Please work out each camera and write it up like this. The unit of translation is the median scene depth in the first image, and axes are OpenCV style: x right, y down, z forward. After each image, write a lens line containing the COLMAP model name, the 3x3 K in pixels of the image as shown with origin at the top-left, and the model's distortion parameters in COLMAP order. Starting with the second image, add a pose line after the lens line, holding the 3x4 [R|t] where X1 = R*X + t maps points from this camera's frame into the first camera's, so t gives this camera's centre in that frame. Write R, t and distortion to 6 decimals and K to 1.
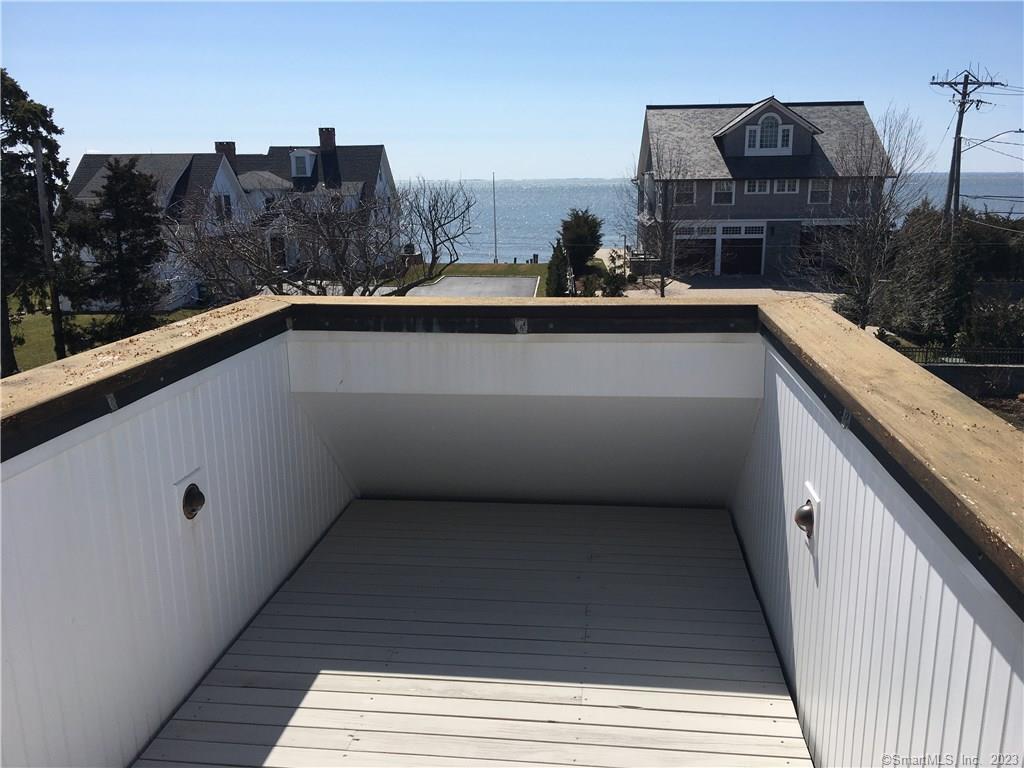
lens RADIAL K [[865.7, 0, 512.0], [0, 865.7, 384.0], [0, 0, 1]] dist [0.036965, -0.004982]
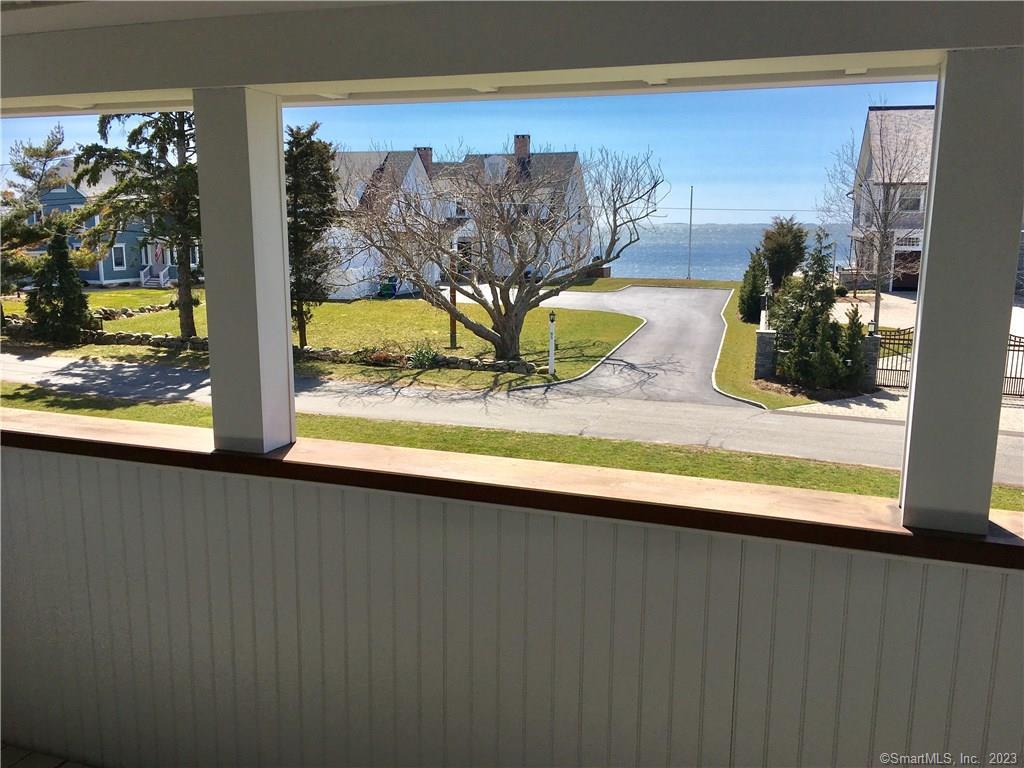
lens RADIAL K [[865.7, 0, 512.0], [0, 865.7, 384.0], [0, 0, 1]] dist [0.036965, -0.004982]
pose [[0.974263, 0.061668, -0.216814, 0.008630], [-0.071082, 0.996825, -0.035883, 0.028680], [0.213913, 0.050371, 0.975553, 0.055008]]
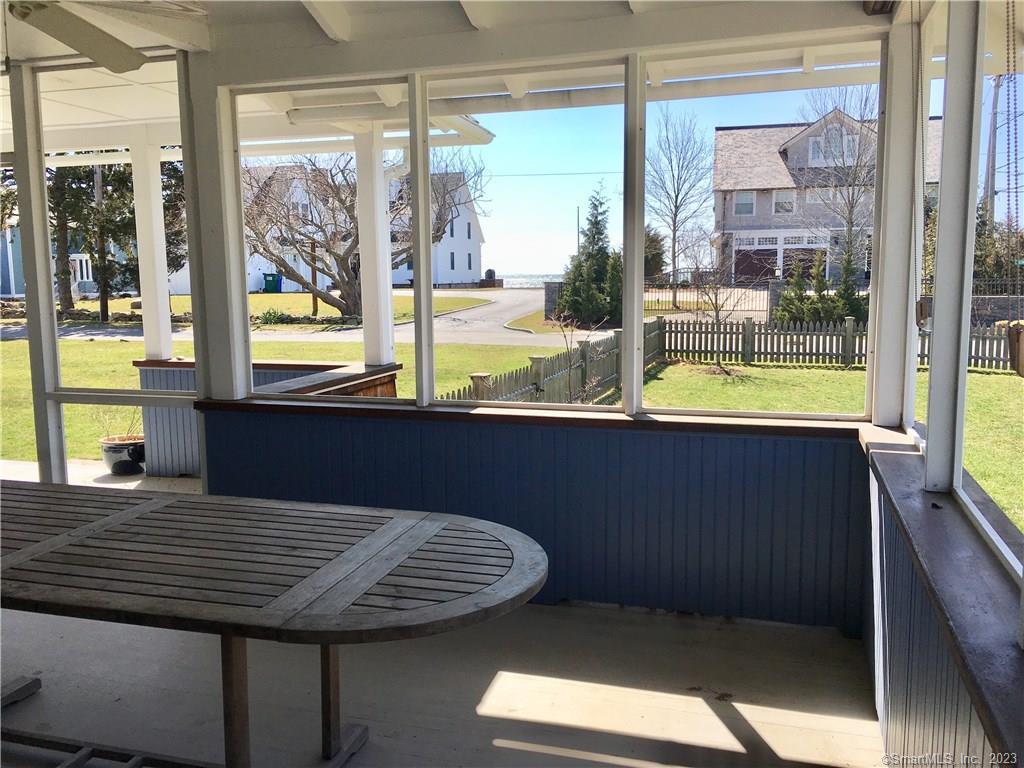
lens RADIAL K [[865.7, 0, 512.0], [0, 865.7, 384.0], [0, 0, 1]] dist [0.036965, -0.004982]
pose [[0.985385, 0.029023, -0.167850, 0.108505], [-0.045233, 0.994584, -0.093572, 0.092249], [0.164225, 0.099797, 0.981362, -0.006498]]
